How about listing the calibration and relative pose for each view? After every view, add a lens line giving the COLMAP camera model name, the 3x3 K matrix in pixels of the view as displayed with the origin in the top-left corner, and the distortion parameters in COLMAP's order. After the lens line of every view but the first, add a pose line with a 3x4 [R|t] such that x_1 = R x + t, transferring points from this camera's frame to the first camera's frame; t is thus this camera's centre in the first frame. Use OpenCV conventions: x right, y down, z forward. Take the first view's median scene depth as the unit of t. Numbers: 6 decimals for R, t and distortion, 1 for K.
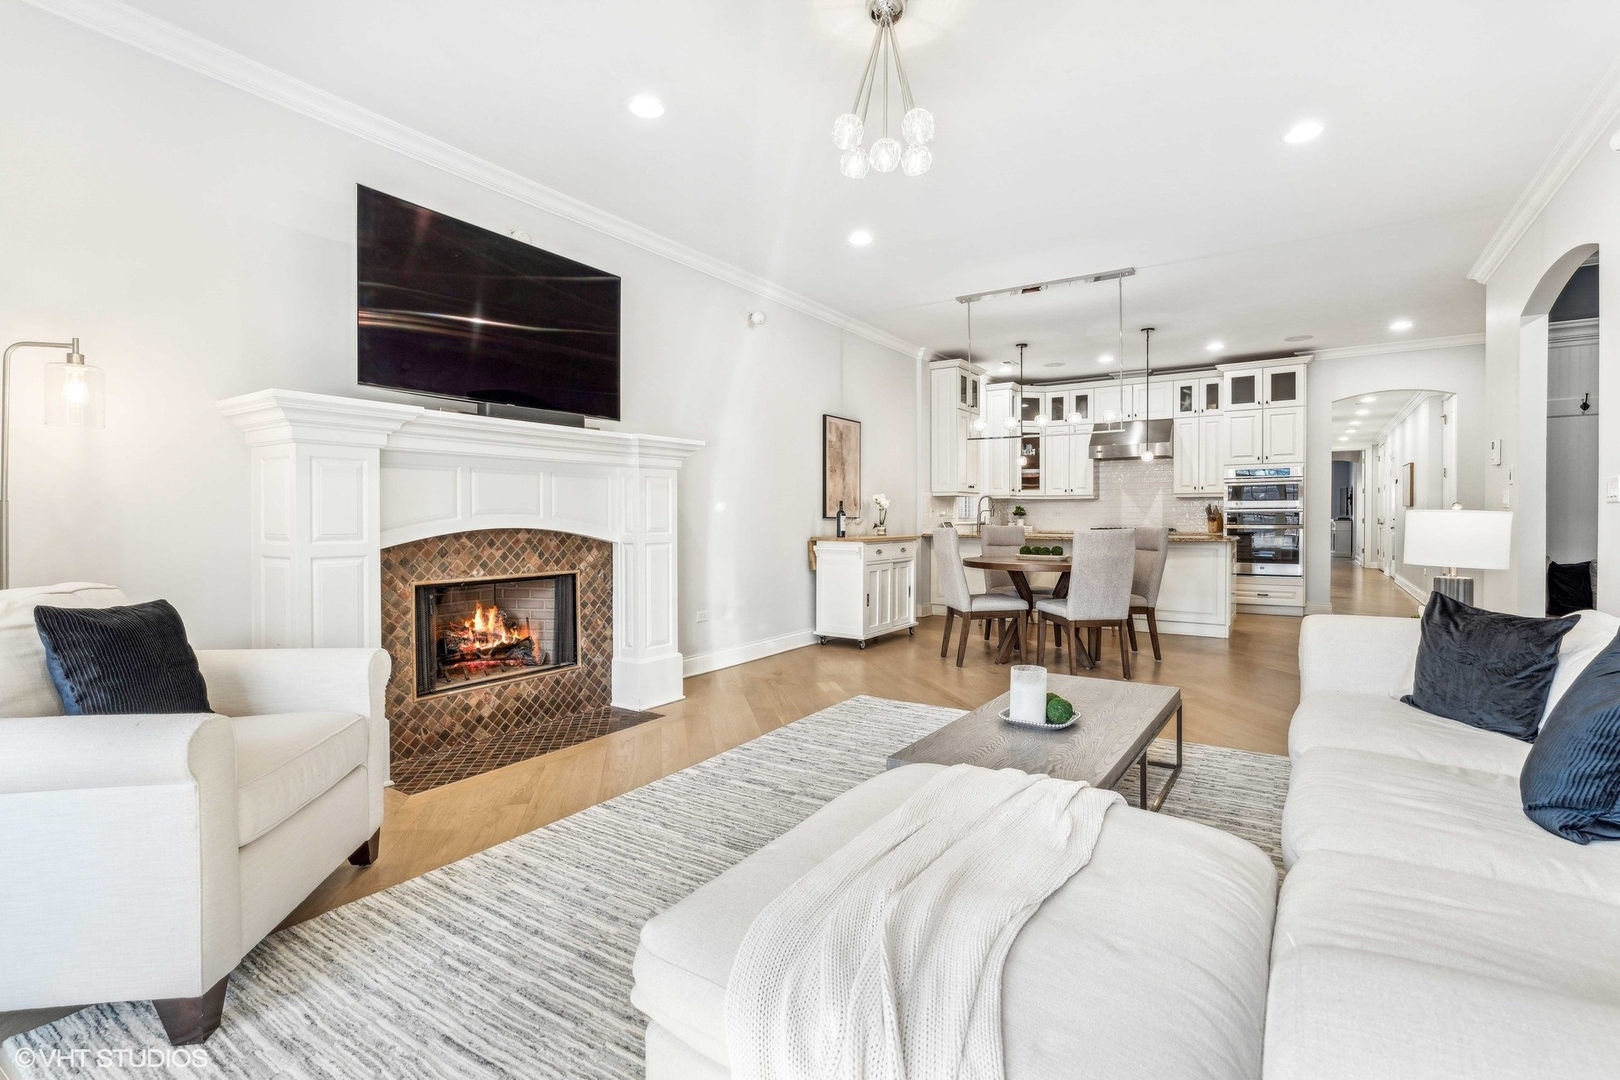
lens RADIAL K [[730.2, 0, 802.1], [0, 730.2, 527.6], [0, 0, 1]] dist [-0.003268, 0.000491]
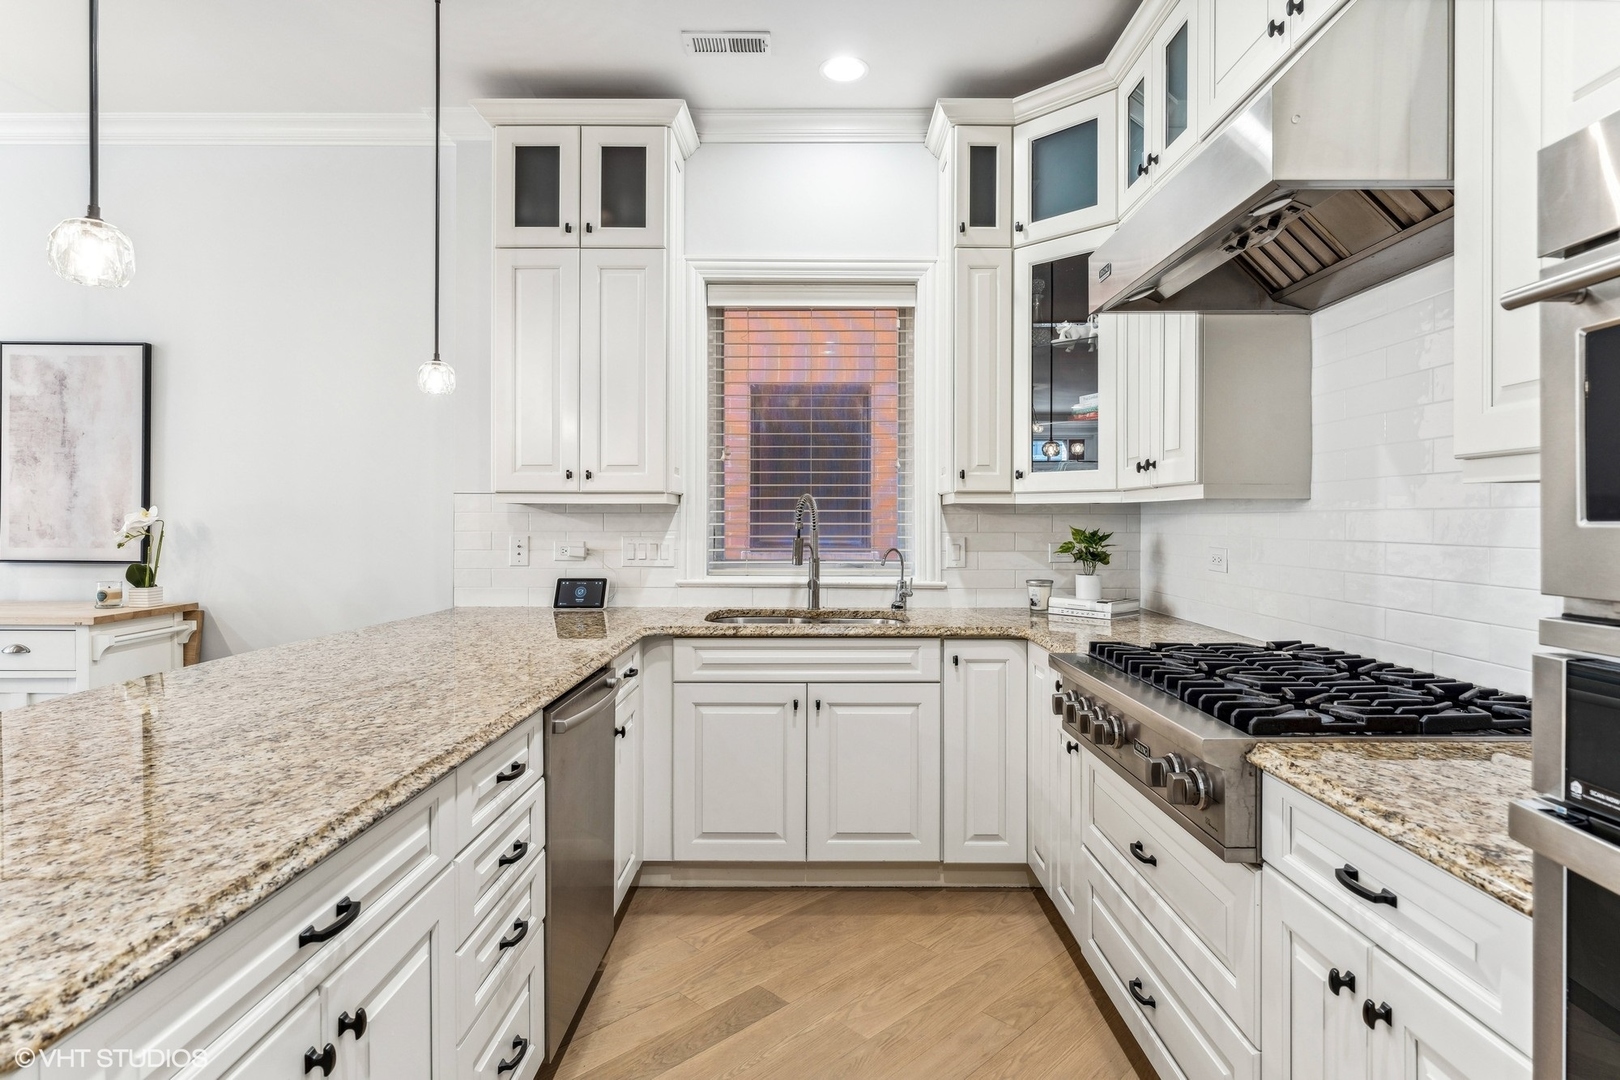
lens RADIAL K [[861.5, 0, 824.6], [0, 861.5, 522.6], [0, 0, 1]] dist [-0.002608, -0.000042]
pose [[0.567043, 0.005417, -0.823670, 1.319405], [-0.015659, 0.999869, -0.004204, -0.074161], [0.823539, 0.015282, 0.567054, 1.878457]]
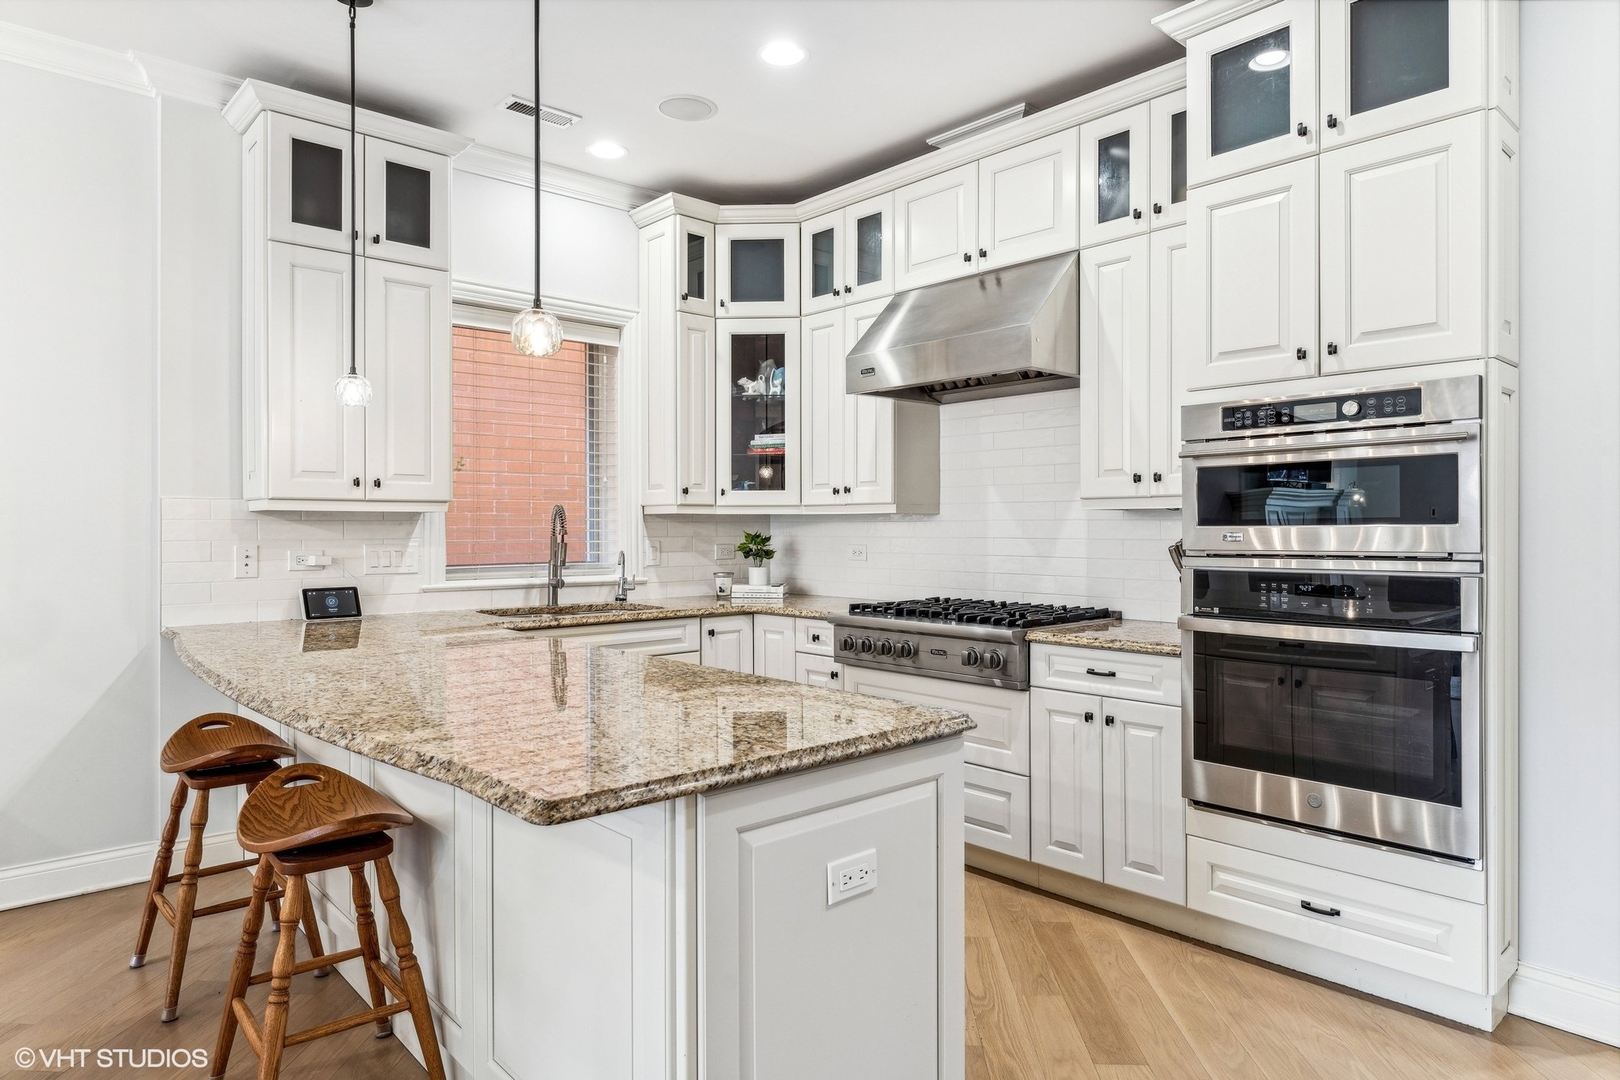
lens RADIAL K [[948.1, 0, 810.0], [0, 948.1, 540.0], [0, 0, 1]] dist [-0.005632, -0.001010]
pose [[0.970109, 0.003969, -0.242639, 1.141293], [-0.004388, 0.999990, -0.001186, -0.065266], [0.242631, 0.002216, 0.970116, 1.364266]]
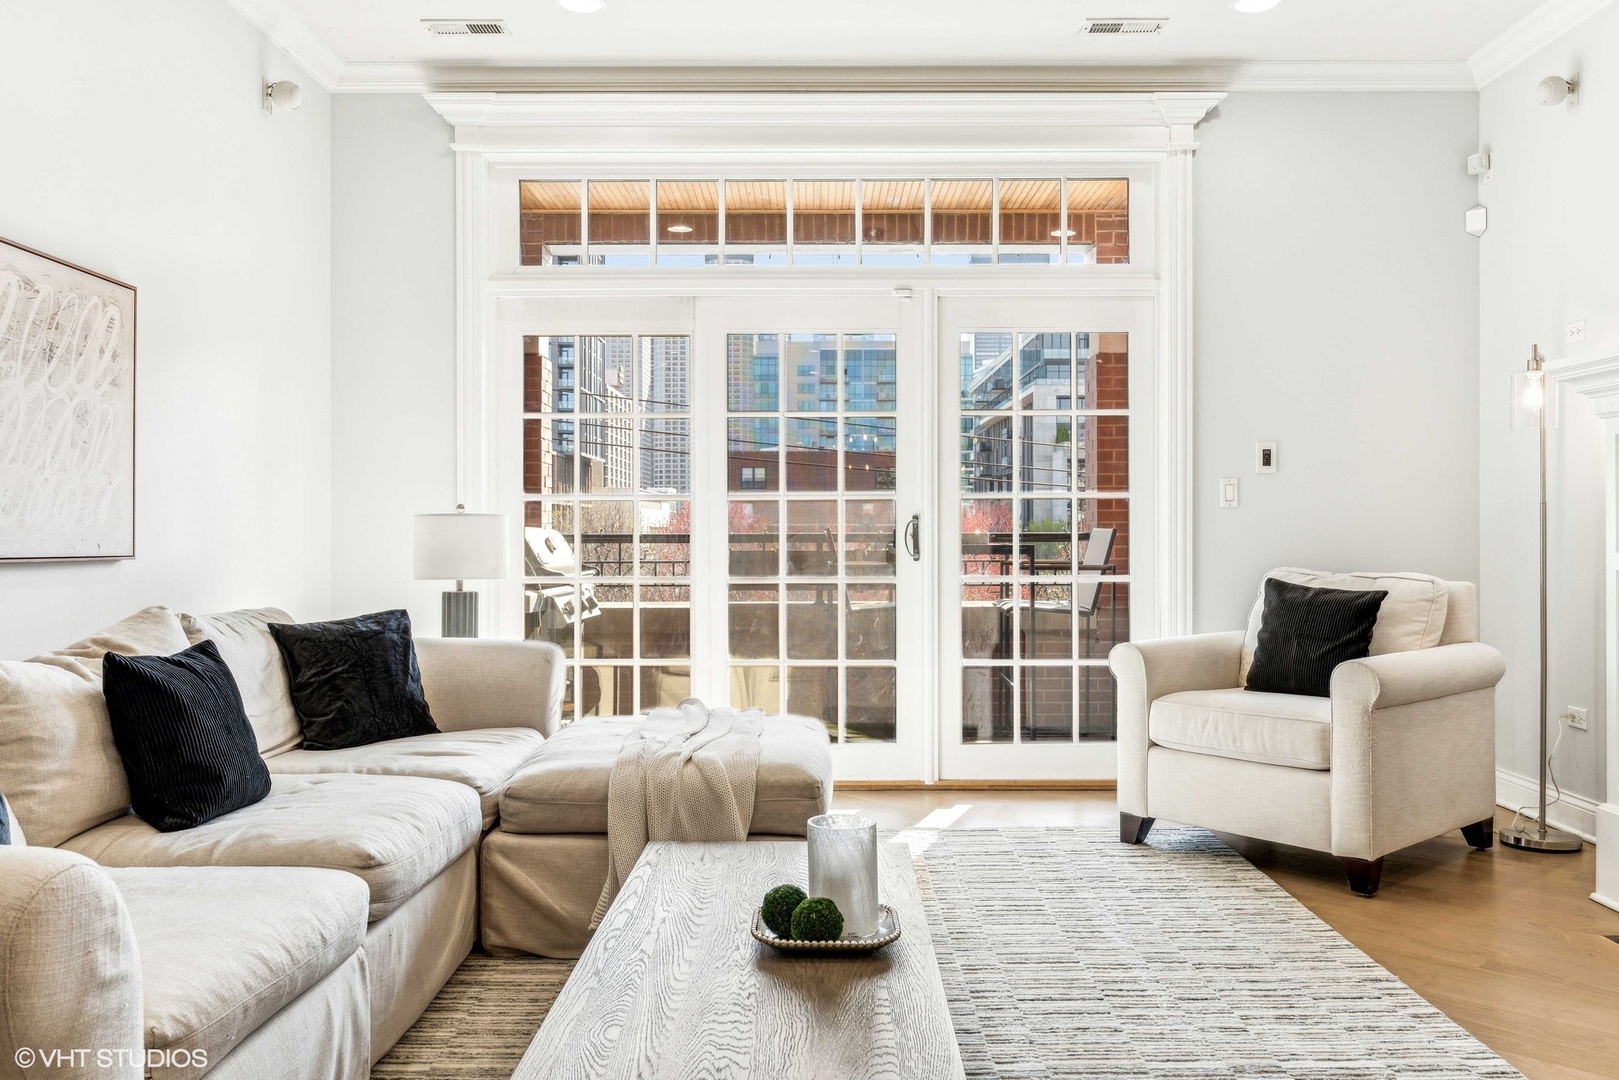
lens RADIAL K [[1315.0, 0, 813.3], [0, 1315.0, 529.7], [0, 0, 1]] dist [-0.002827, -0.000309]
pose [[-0.823097, 0.004196, -0.567886, 0.549548], [-0.004358, 0.999897, 0.013704, -0.011332], [0.567885, 0.013754, -0.822993, 1.184434]]
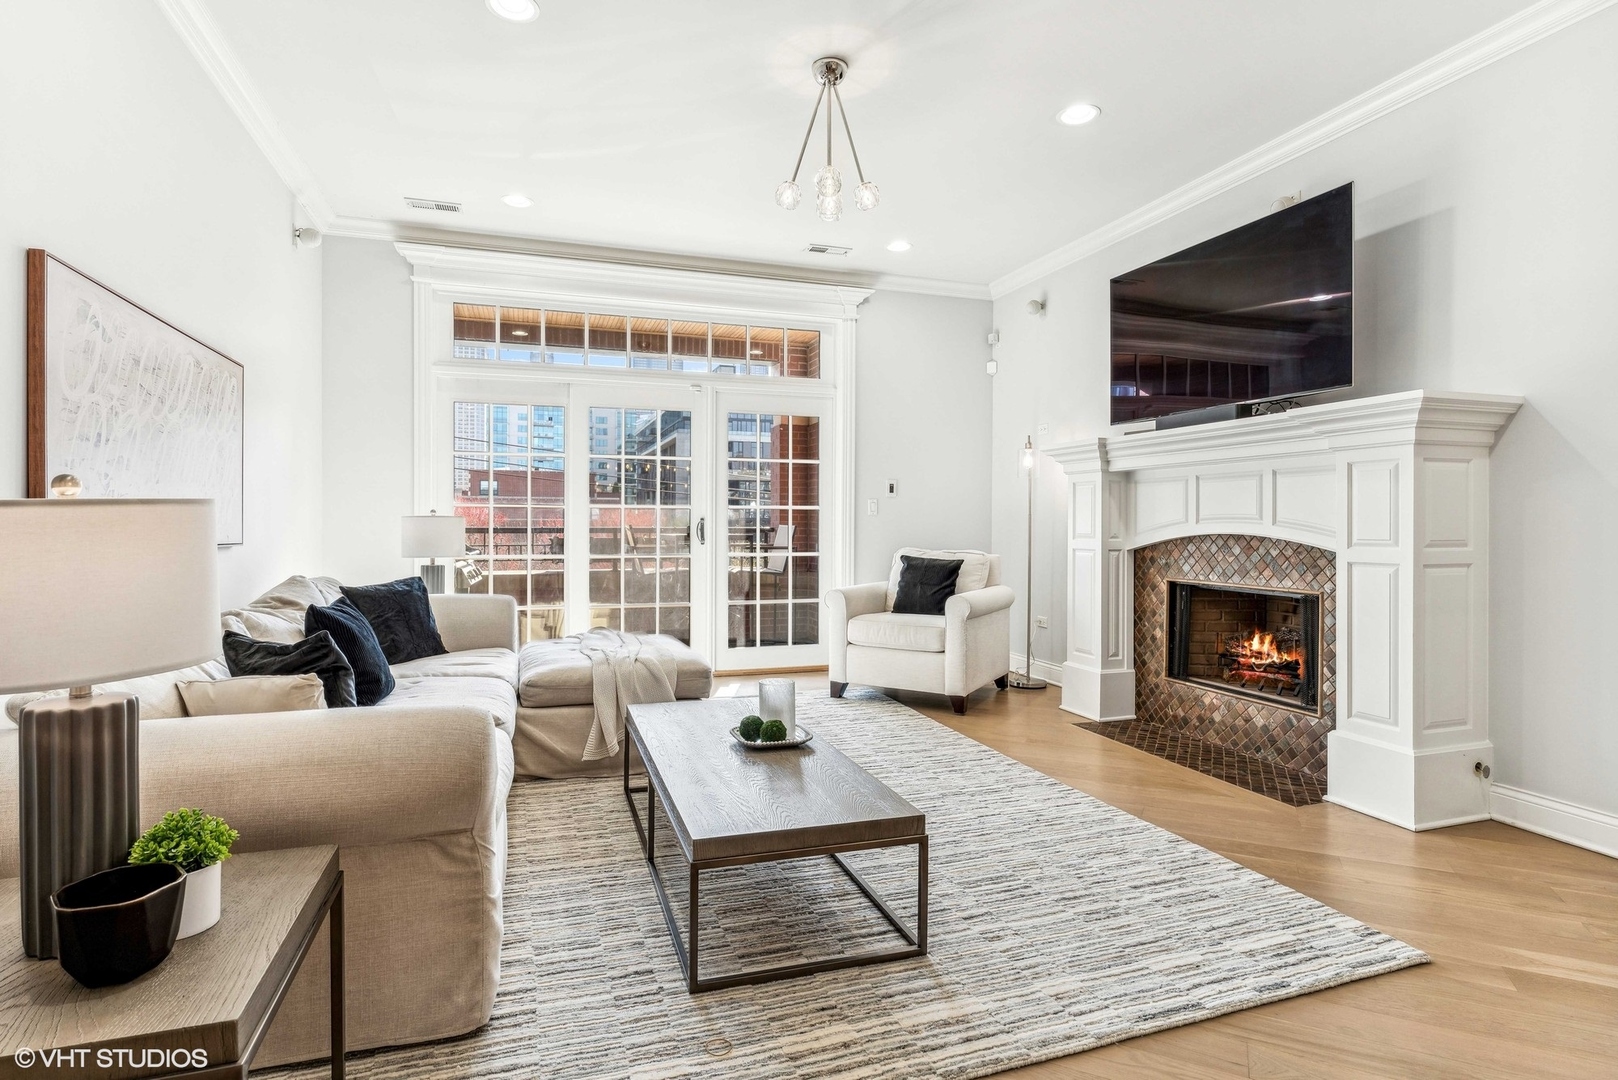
lens RADIAL K [[830.0, 0, 801.8], [0, 830.0, 530.5], [0, 0, 1]] dist [-0.004916, -0.000110]
pose [[-0.602258, 0.007546, -0.798266, 0.768985], [-0.013235, 0.999724, 0.019435, -0.017129], [0.798192, 0.022270, -0.601992, 1.154638]]
